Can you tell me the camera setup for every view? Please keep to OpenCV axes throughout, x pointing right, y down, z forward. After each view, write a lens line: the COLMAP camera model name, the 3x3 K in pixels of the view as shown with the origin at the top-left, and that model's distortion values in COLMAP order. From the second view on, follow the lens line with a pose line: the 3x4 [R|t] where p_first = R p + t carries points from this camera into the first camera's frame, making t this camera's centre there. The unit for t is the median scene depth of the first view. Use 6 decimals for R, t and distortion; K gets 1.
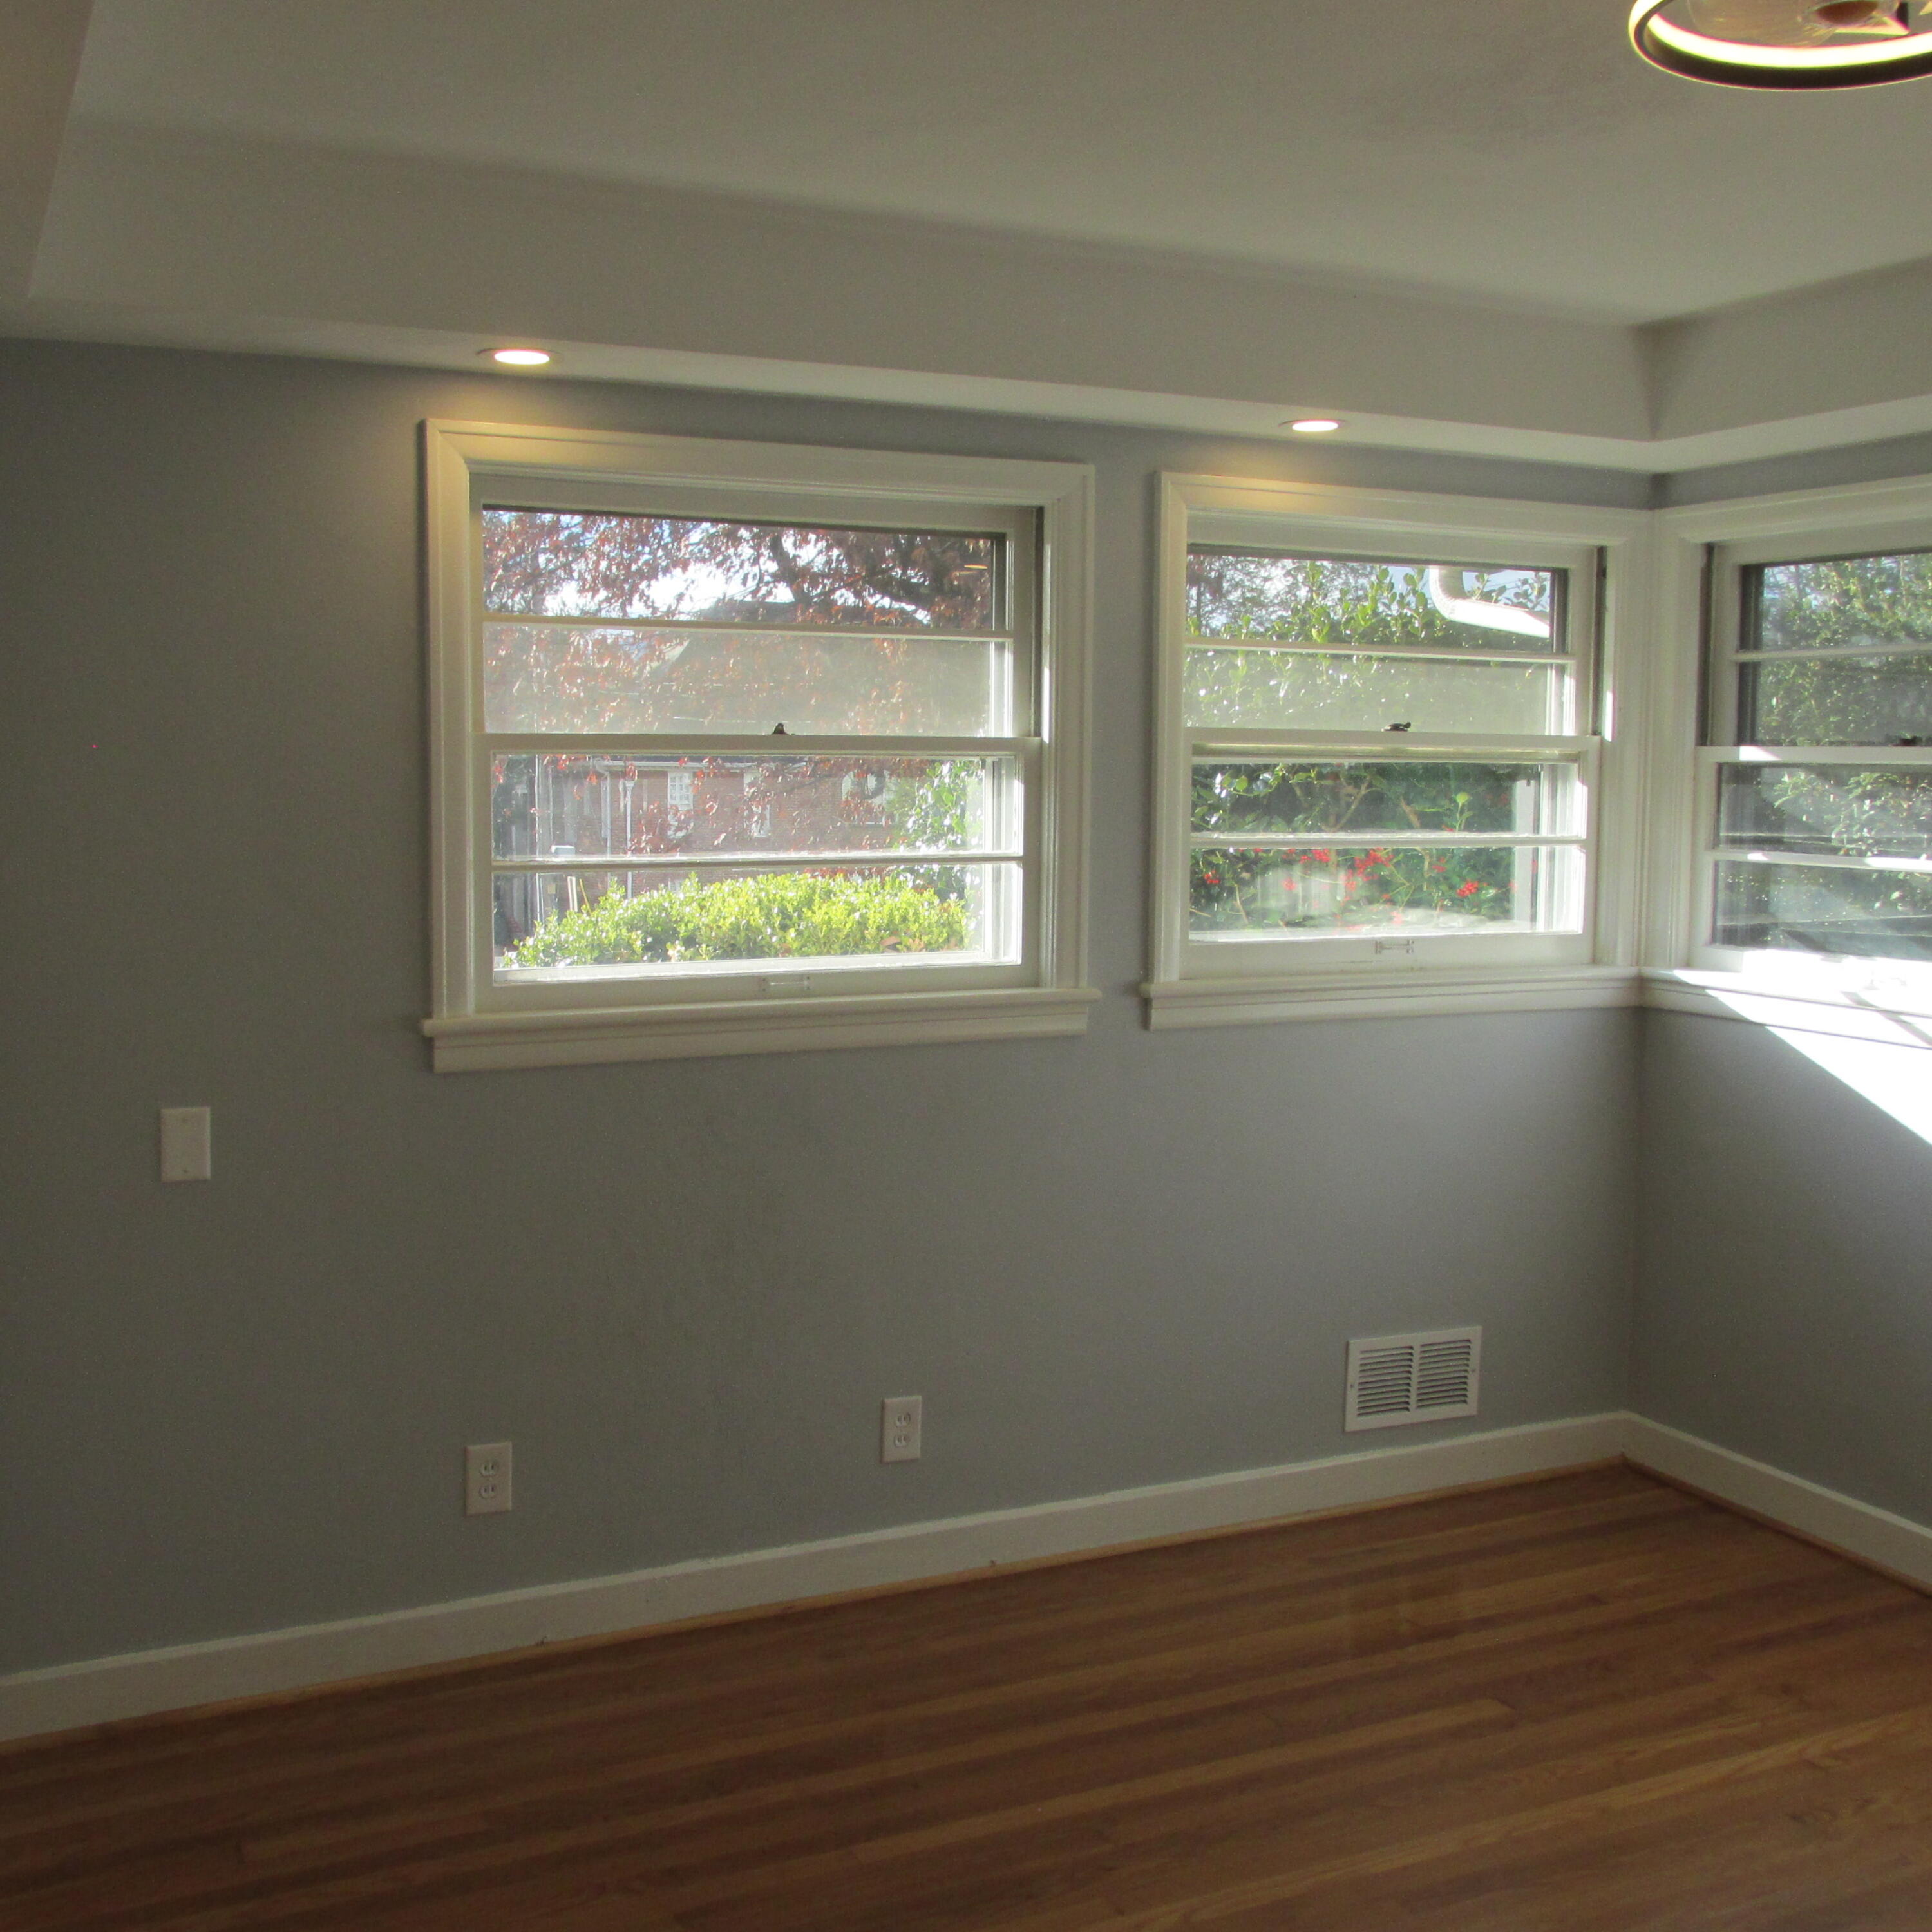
lens RADIAL K [[2173.5, 0, 1050.1], [0, 2173.5, 1010.2], [0, 0, 1]] dist [-0.018367, 0.000000]
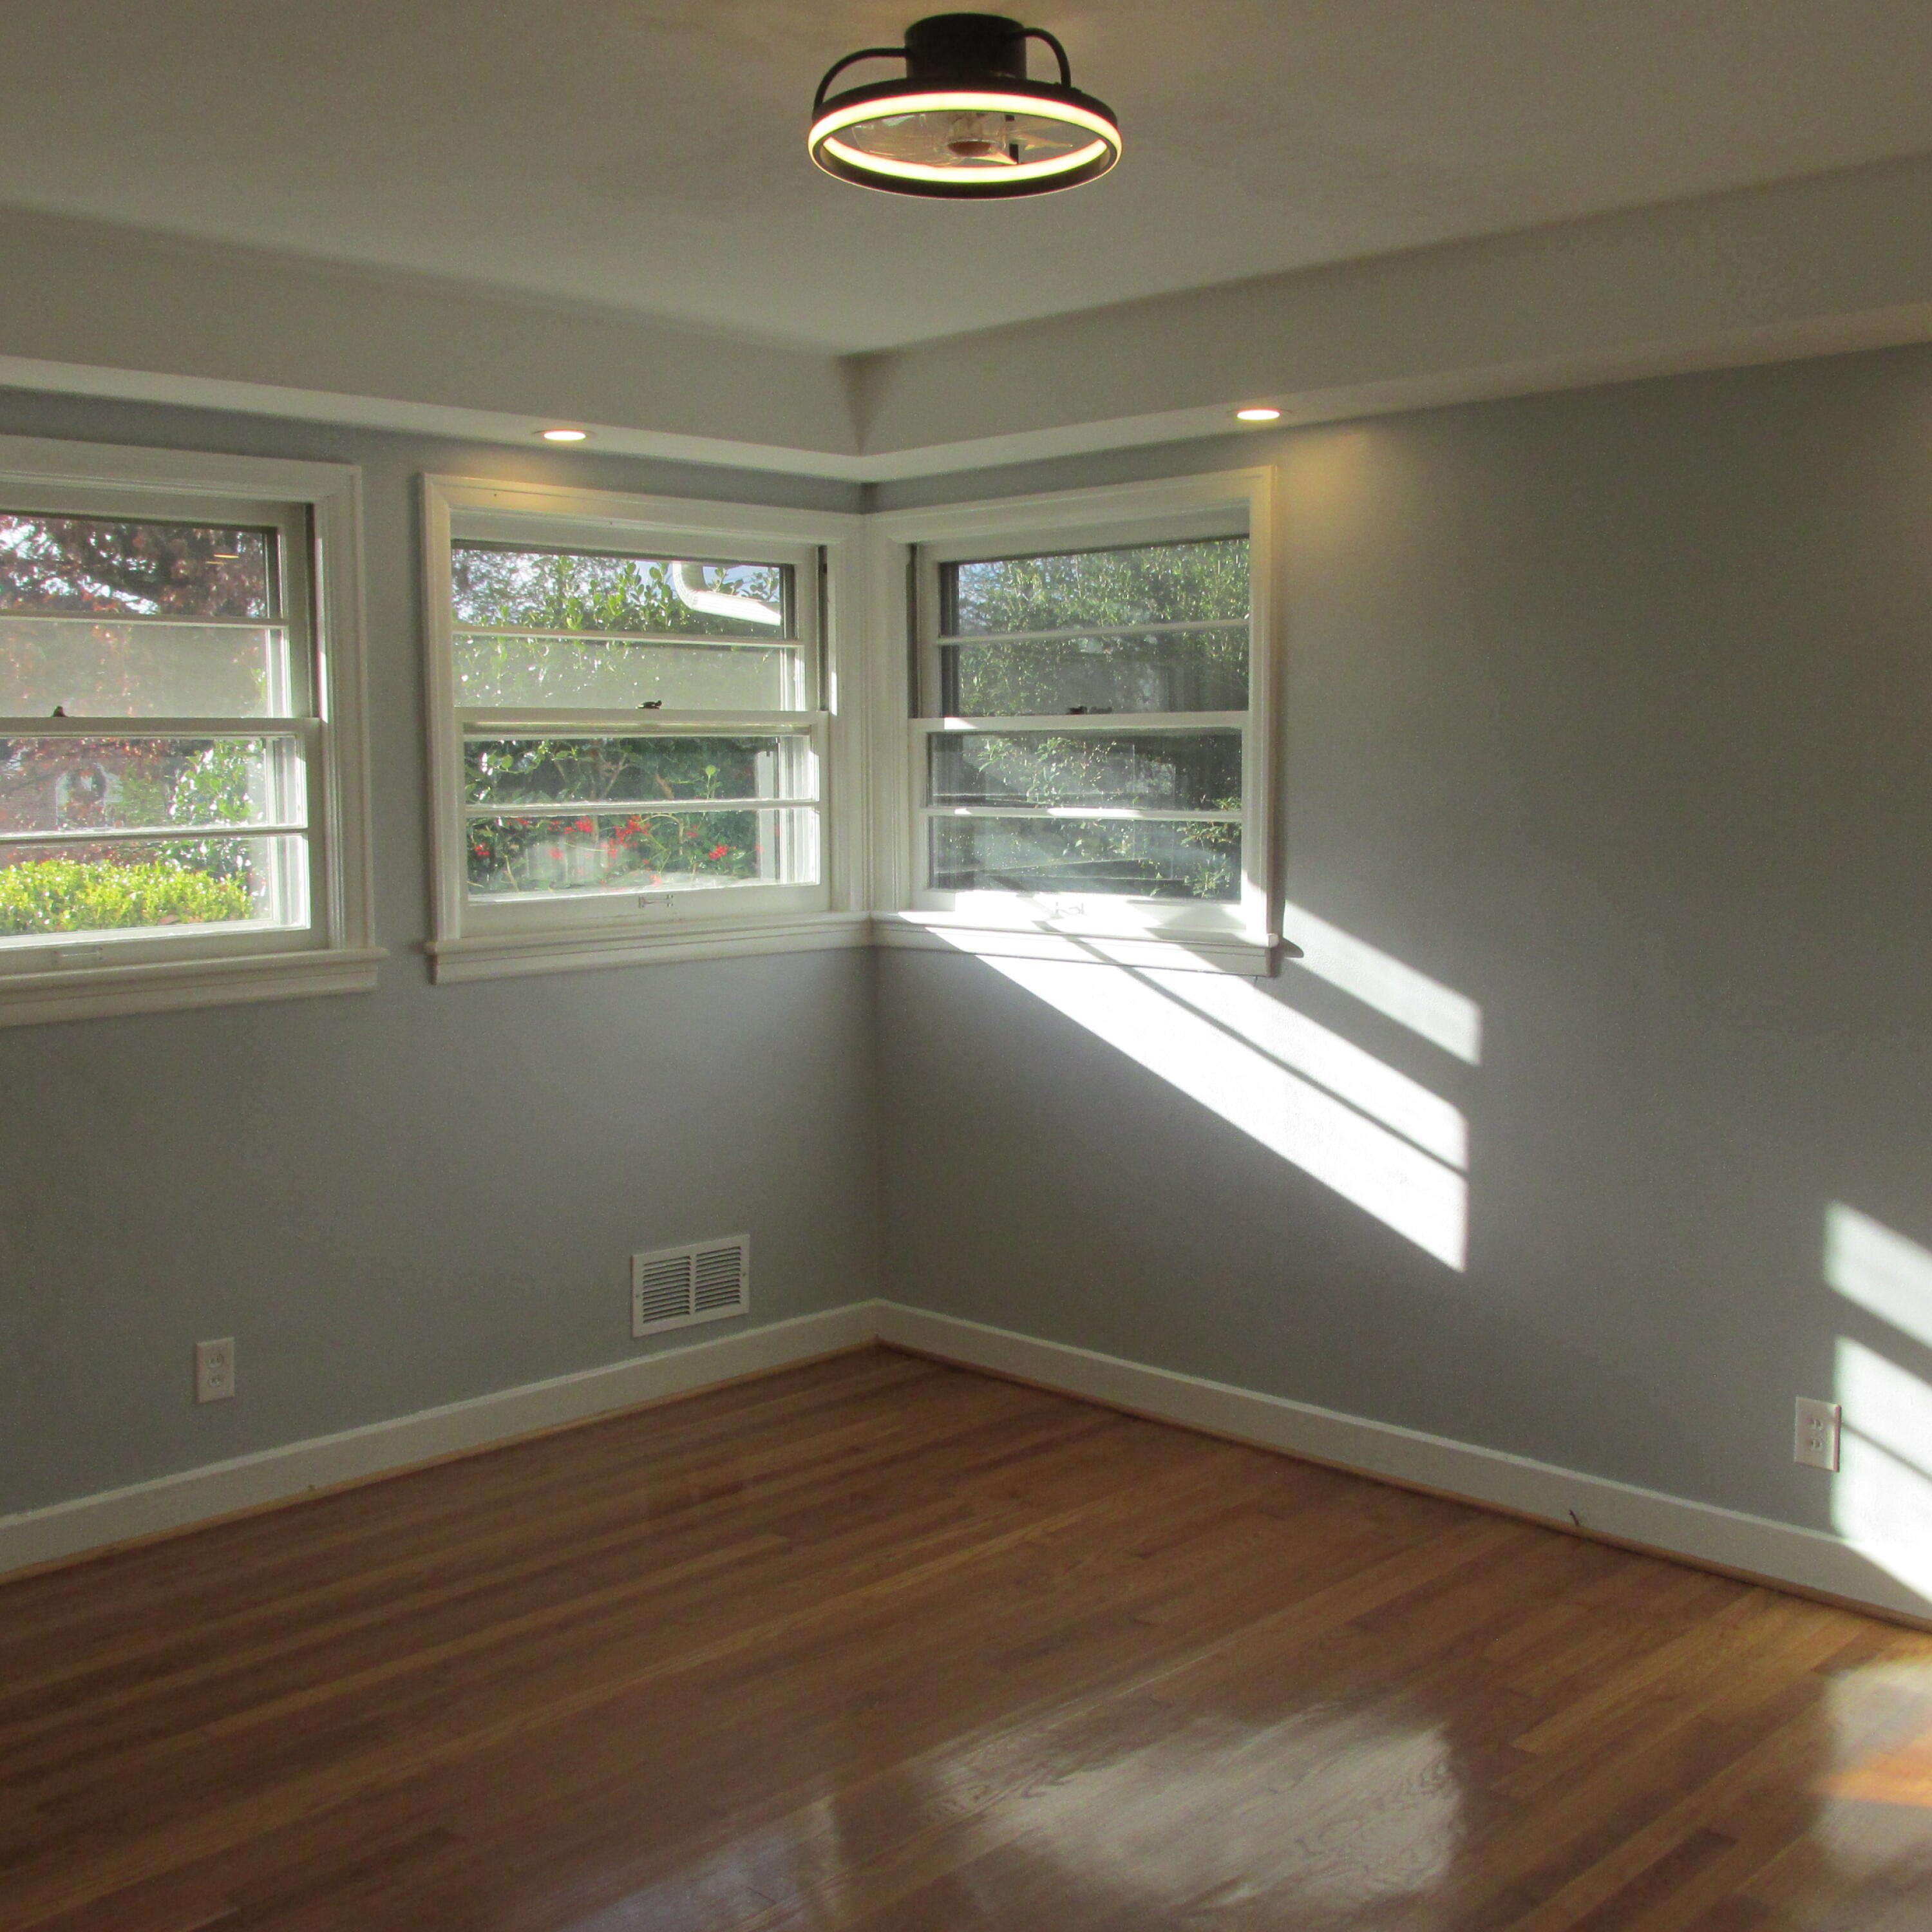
lens RADIAL K [[2173.5, 0, 966.3], [0, 2173.5, 958.8], [0, 0, 1]] dist [-0.018367, 0.000000]
pose [[0.954578, -0.043120, 0.294824, -0.020295], [0.048811, 0.998736, -0.011969, 0.021935], [-0.293936, 0.025816, 0.955477, -0.114706]]
